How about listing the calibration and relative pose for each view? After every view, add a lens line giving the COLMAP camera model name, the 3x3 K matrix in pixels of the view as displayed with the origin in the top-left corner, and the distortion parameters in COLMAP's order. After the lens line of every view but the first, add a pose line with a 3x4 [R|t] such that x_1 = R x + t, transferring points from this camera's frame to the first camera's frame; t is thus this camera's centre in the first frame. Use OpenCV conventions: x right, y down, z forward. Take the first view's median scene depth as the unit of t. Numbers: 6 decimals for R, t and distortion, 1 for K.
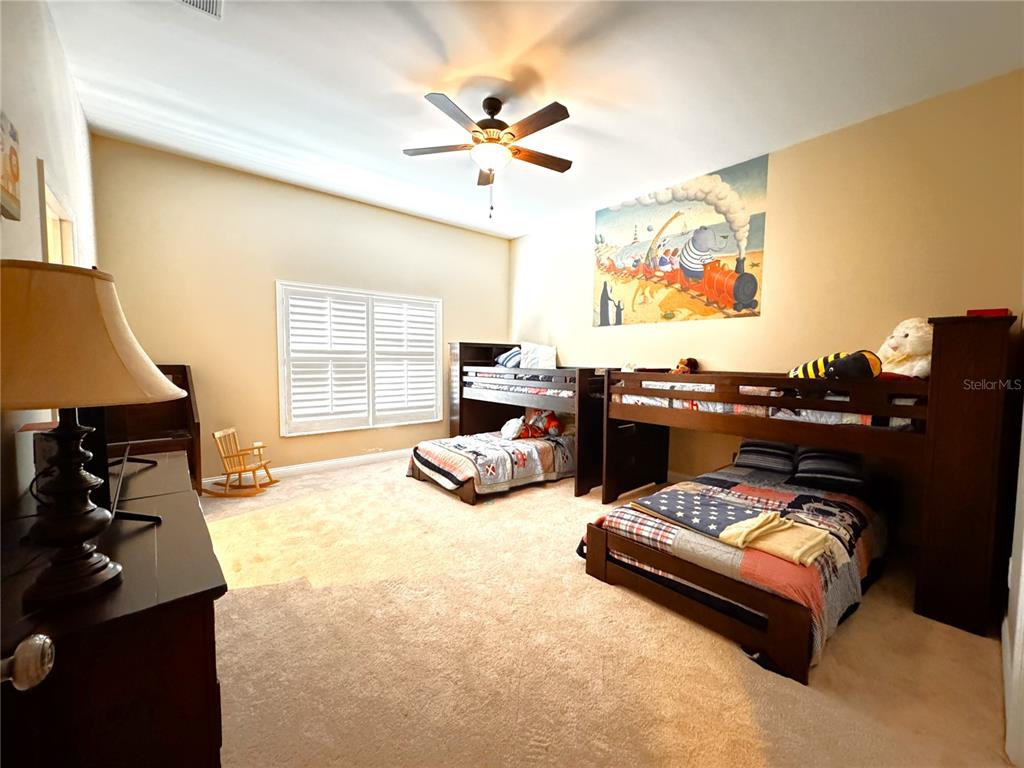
lens RADIAL K [[409.5, 0, 510.3], [0, 409.5, 384.0], [0, 0, 1]] dist [0.012199, 0.000579]
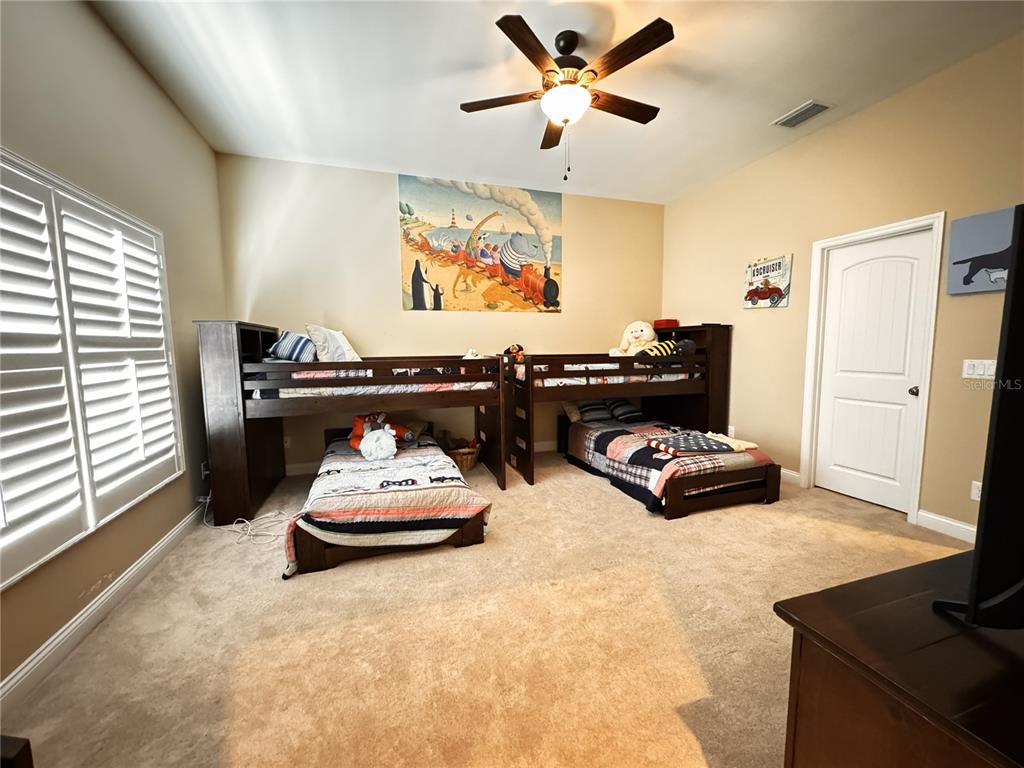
lens RADIAL K [[409.5, 0, 512.0], [0, 409.5, 384.7], [0, 0, 1]] dist [0.012199, 0.000579]
pose [[0.378707, -0.103130, 0.919753, -0.654942], [0.069217, 0.994145, 0.082971, -0.047086], [-0.922925, 0.032241, 0.383628, 0.572154]]
